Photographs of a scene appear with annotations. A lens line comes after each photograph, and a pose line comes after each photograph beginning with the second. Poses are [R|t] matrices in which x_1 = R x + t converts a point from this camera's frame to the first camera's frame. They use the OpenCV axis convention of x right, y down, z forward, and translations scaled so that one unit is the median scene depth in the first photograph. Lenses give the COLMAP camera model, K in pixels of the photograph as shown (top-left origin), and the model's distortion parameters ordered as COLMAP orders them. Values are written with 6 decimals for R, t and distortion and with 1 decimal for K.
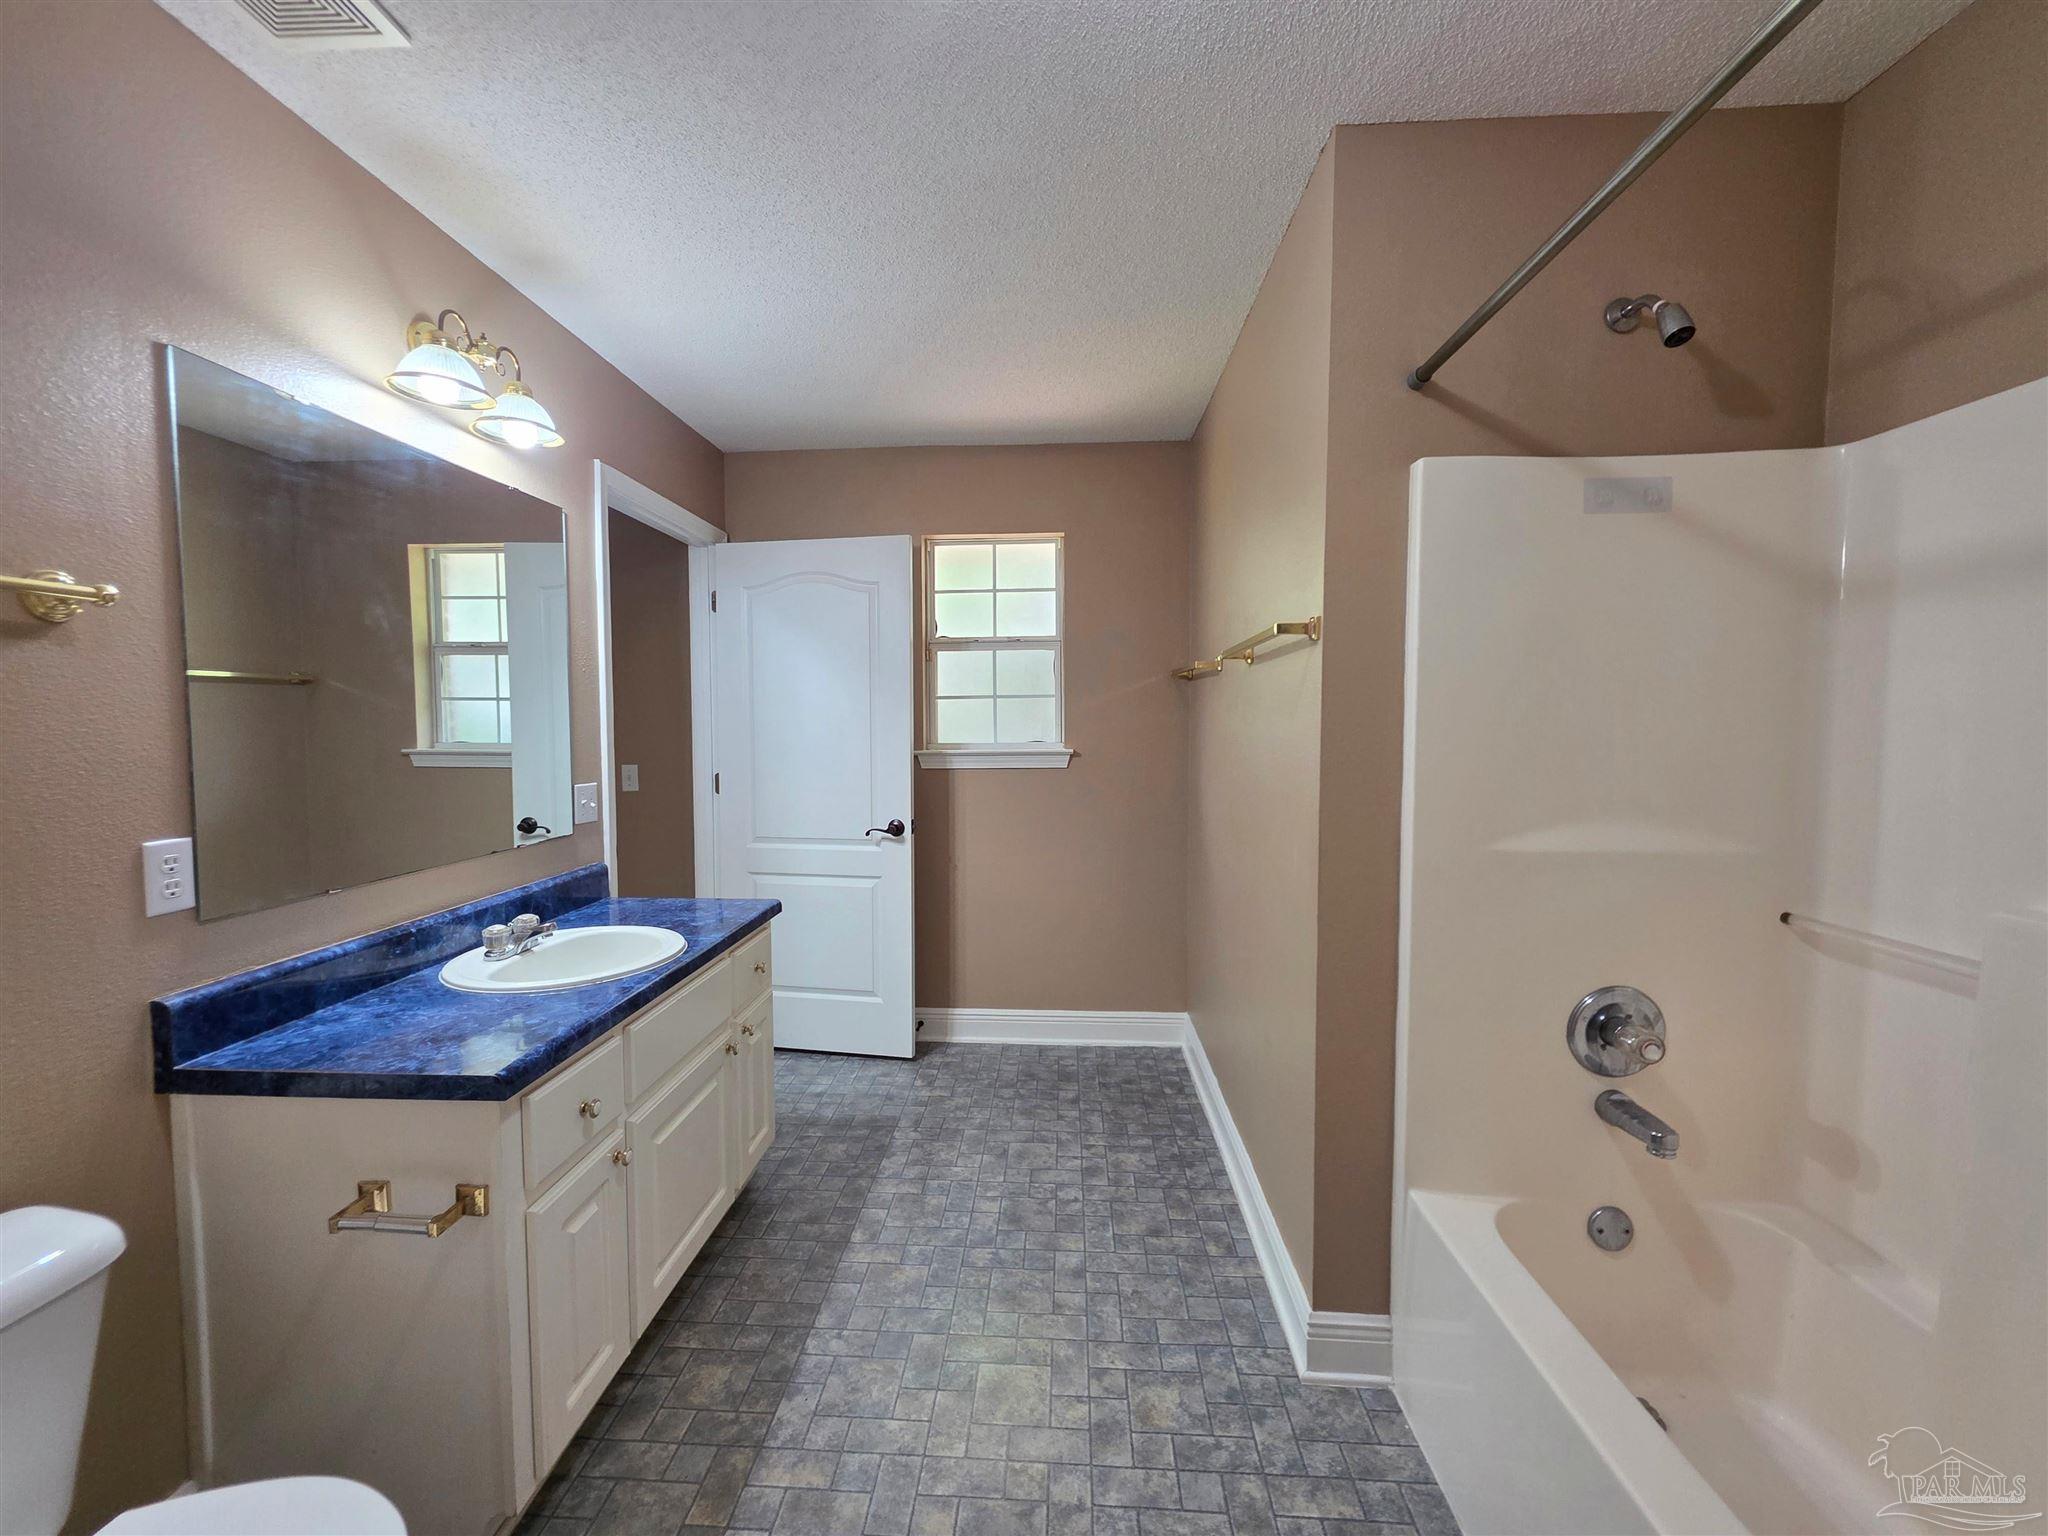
lens RADIAL K [[825.3, 0, 1024.0], [0, 825.3, 768.0], [0, 0, 1]] dist [-0.000111, -0.000057]
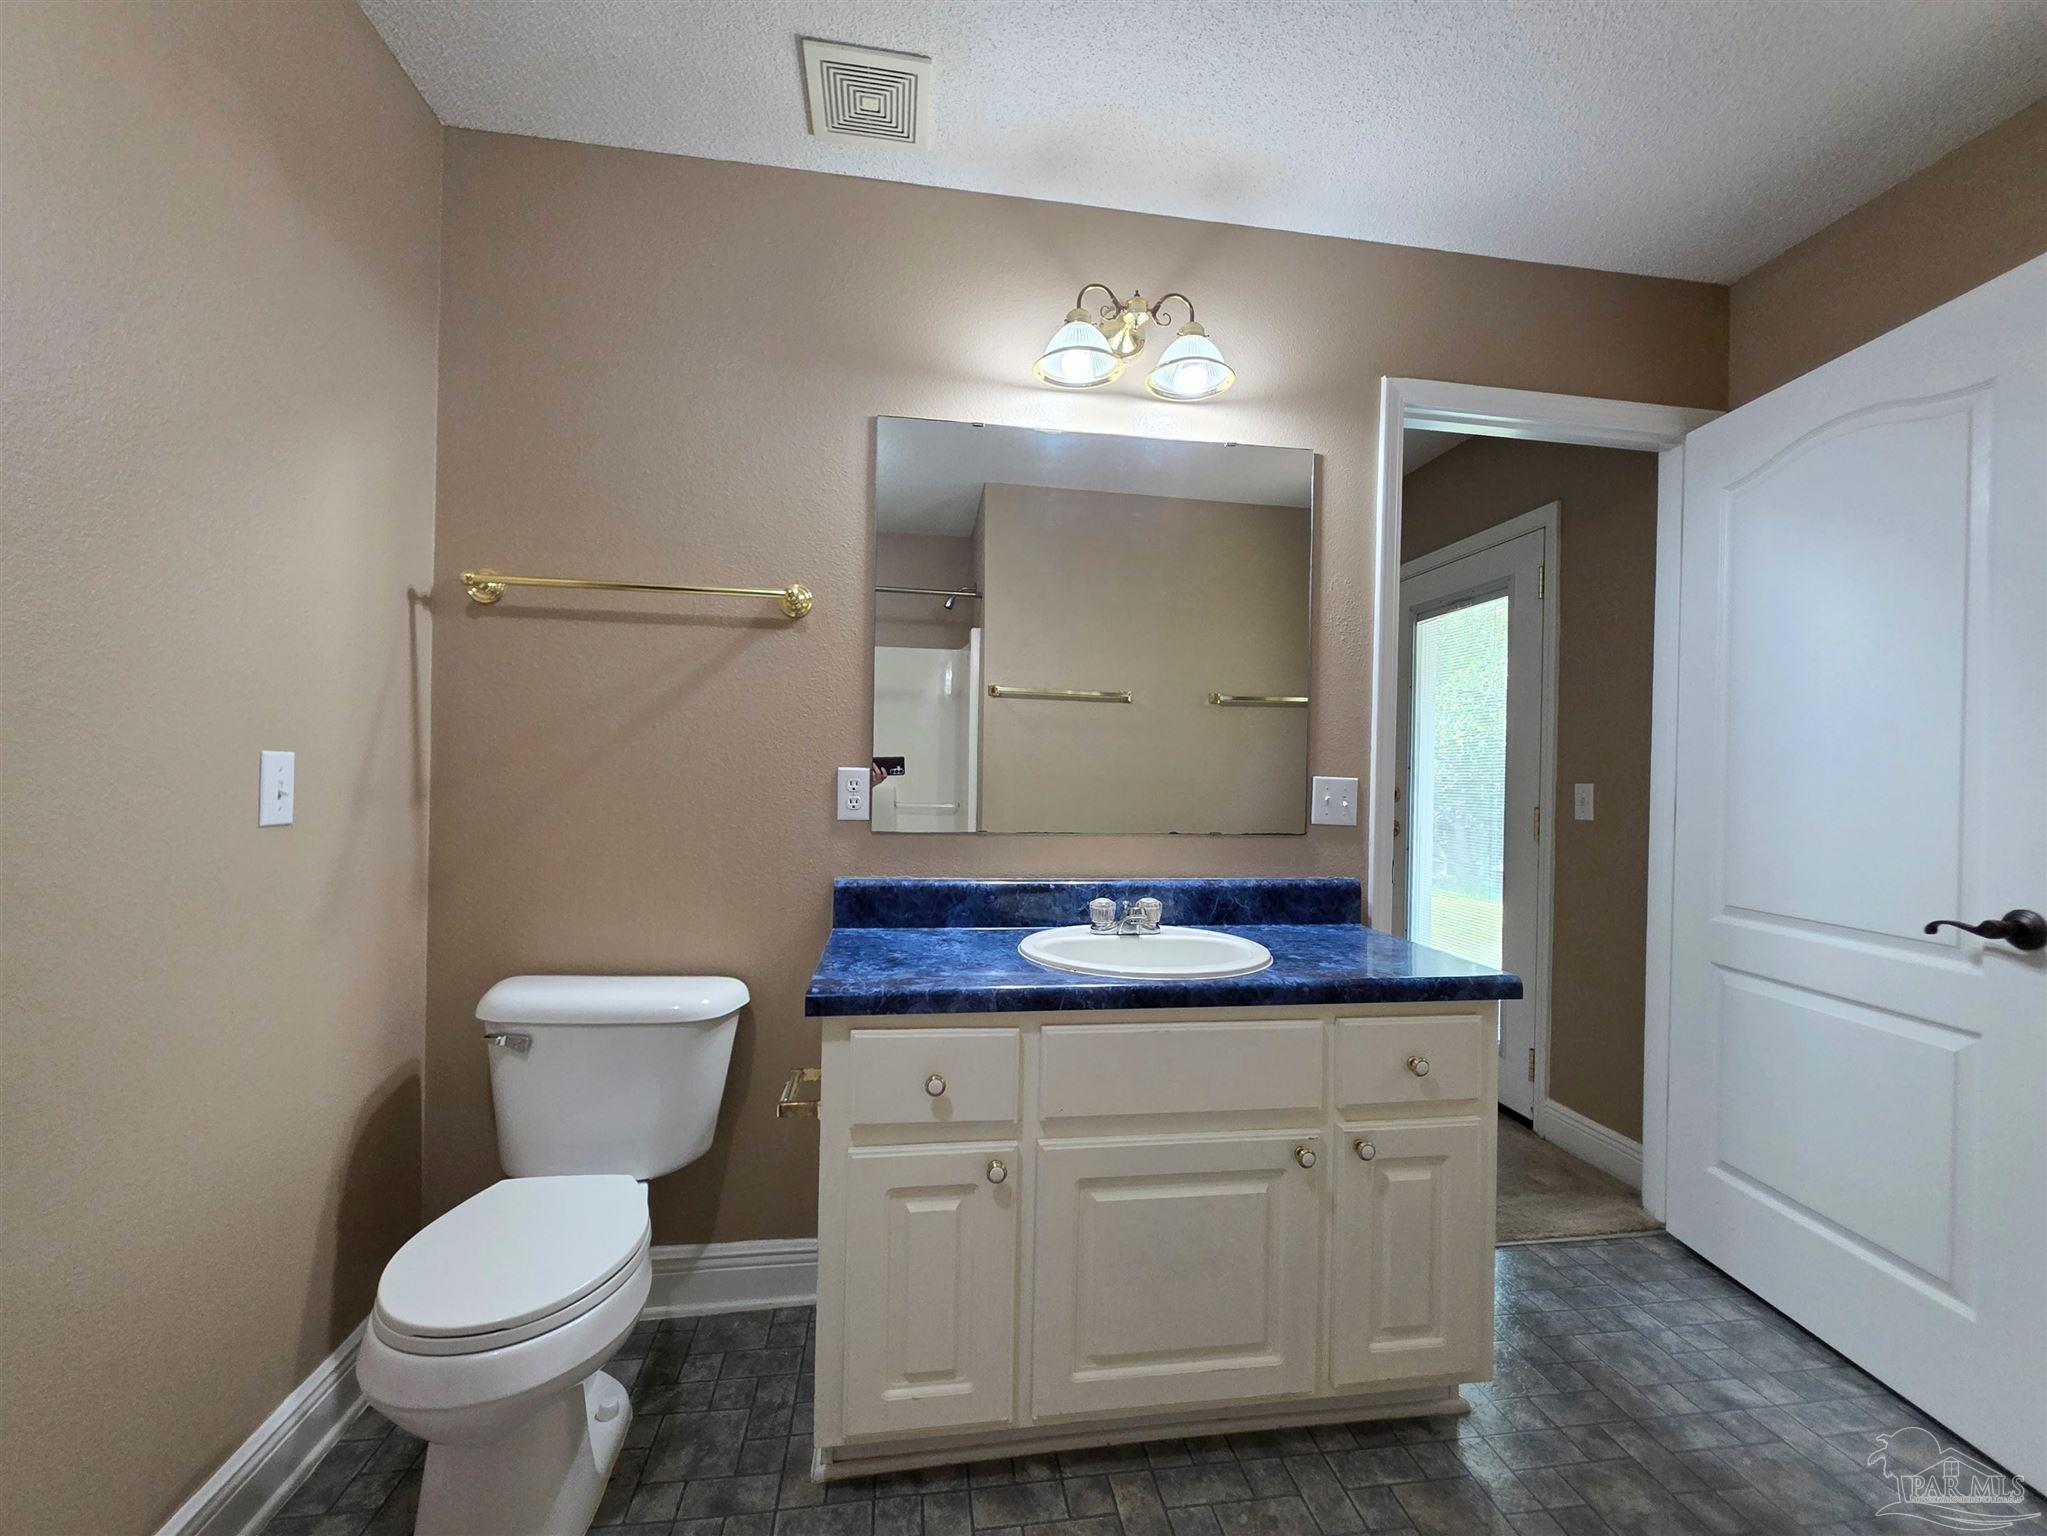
lens RADIAL K [[850.9, 0, 1022.6], [0, 850.9, 778.5], [0, 0, 1]] dist [0.000968, 0.000187]
pose [[0.199095, 0.009496, -0.979934, 0.228981], [-0.076428, 0.997058, -0.005866, 0.048158], [0.976995, 0.076063, 0.199235, 0.520392]]
